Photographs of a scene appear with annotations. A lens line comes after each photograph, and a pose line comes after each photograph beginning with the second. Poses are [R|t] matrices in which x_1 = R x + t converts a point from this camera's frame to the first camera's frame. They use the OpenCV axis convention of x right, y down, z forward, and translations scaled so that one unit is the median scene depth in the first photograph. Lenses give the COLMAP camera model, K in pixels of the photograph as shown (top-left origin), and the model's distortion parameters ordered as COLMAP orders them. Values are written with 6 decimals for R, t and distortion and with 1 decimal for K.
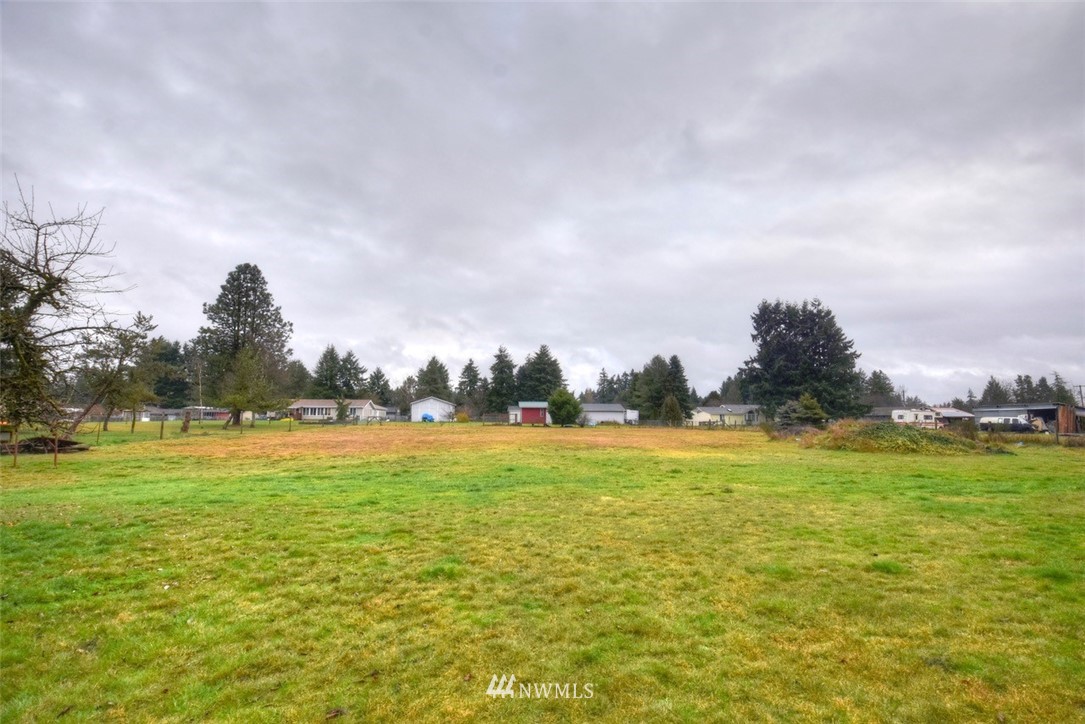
lens RADIAL K [[478.2, 0, 557.0], [0, 478.2, 390.2], [0, 0, 1]] dist [-0.007729, -0.011554]
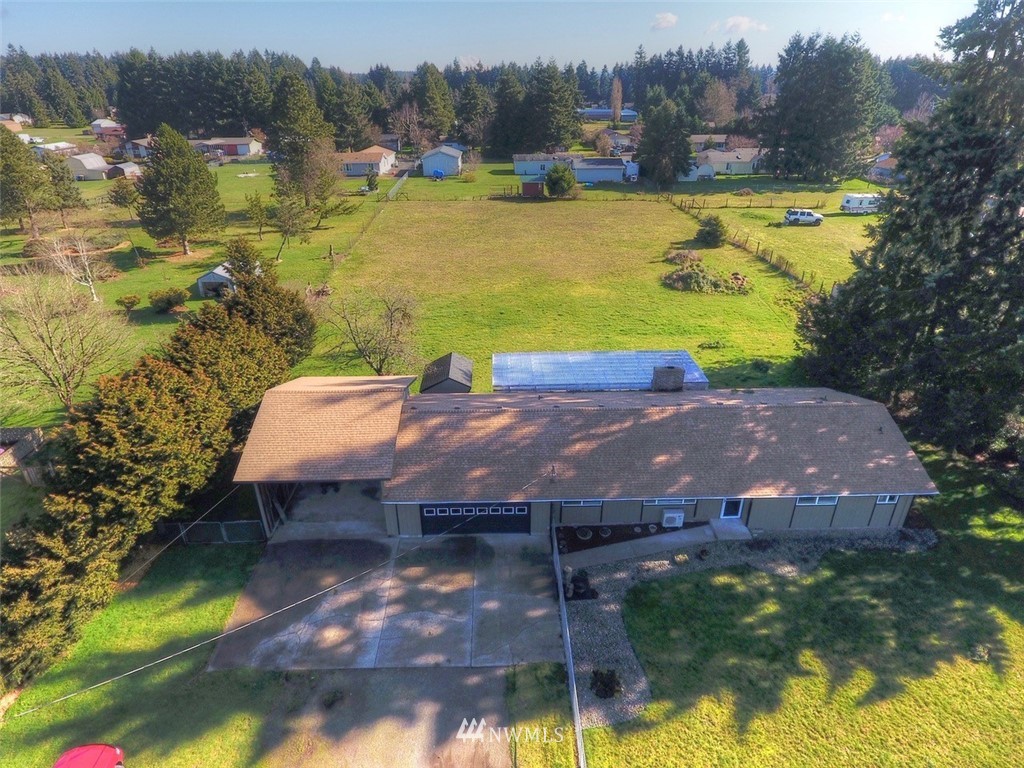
lens RADIAL K [[596.2, 0, 518.3], [0, 596.2, 384.5], [0, 0, 1]] dist [-0.003360, -0.002506]
pose [[0.994697, 0.044701, -0.092632, 0.049497], [0.007808, 0.865206, 0.501356, -0.183040], [0.102557, -0.499421, 0.860268, -0.337555]]
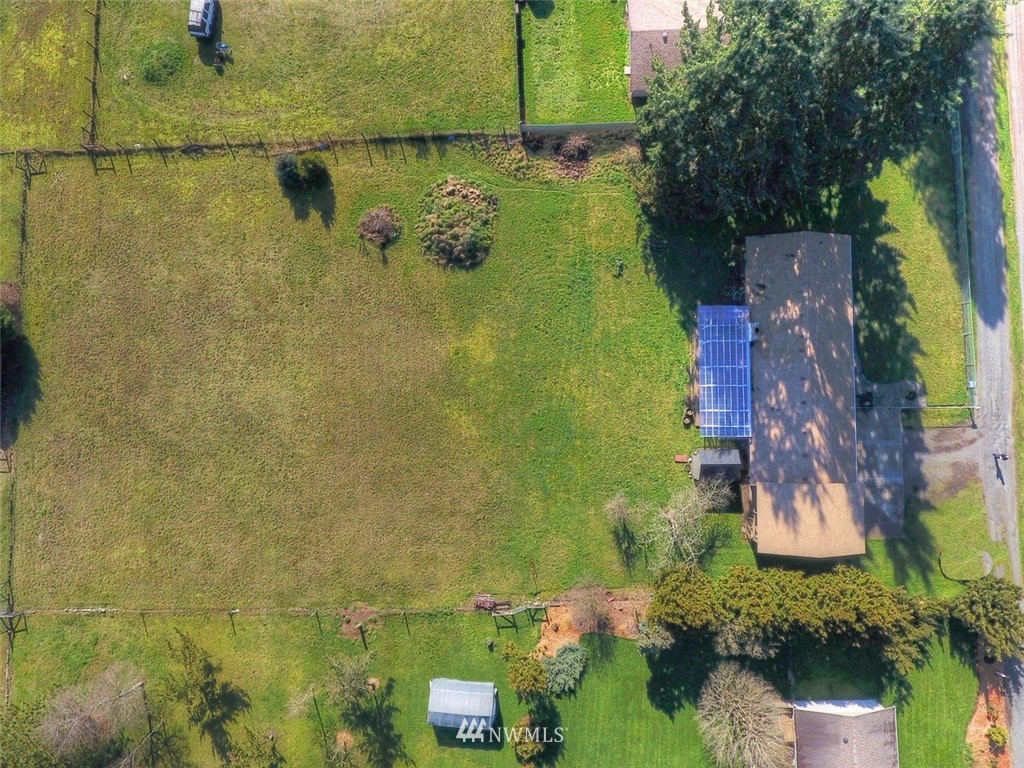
lens RADIAL K [[596.2, 0, 513.2], [0, 596.2, 388.2], [0, 0, 1]] dist [-0.003360, -0.002506]
pose [[0.133466, -0.989821, 0.049406, -0.009401], [-0.028387, 0.046013, 0.998537, -0.566791], [-0.990647, -0.134673, -0.021956, 0.187192]]
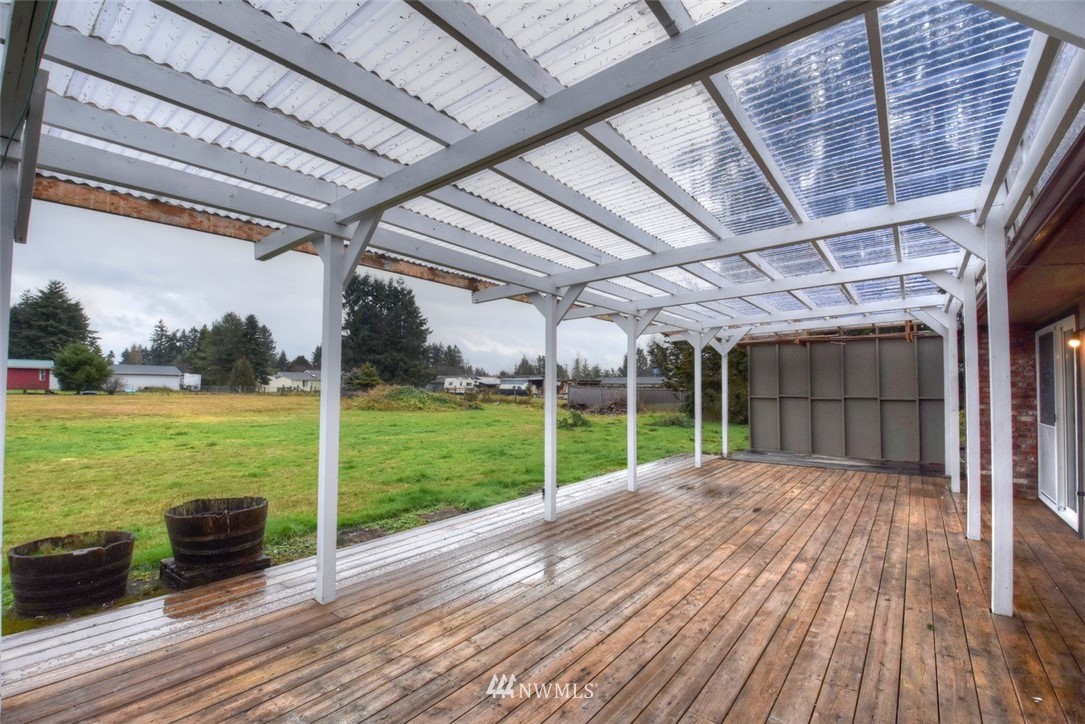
lens RADIAL K [[478.2, 0, 551.1], [0, 478.2, 369.9], [0, 0, 1]] dist [-0.007729, -0.011554]
pose [[0.707742, 0.026206, 0.705984, 0.011577], [-0.046115, 0.998894, 0.009151, -0.002560], [-0.704964, -0.039033, 0.708168, -0.044883]]
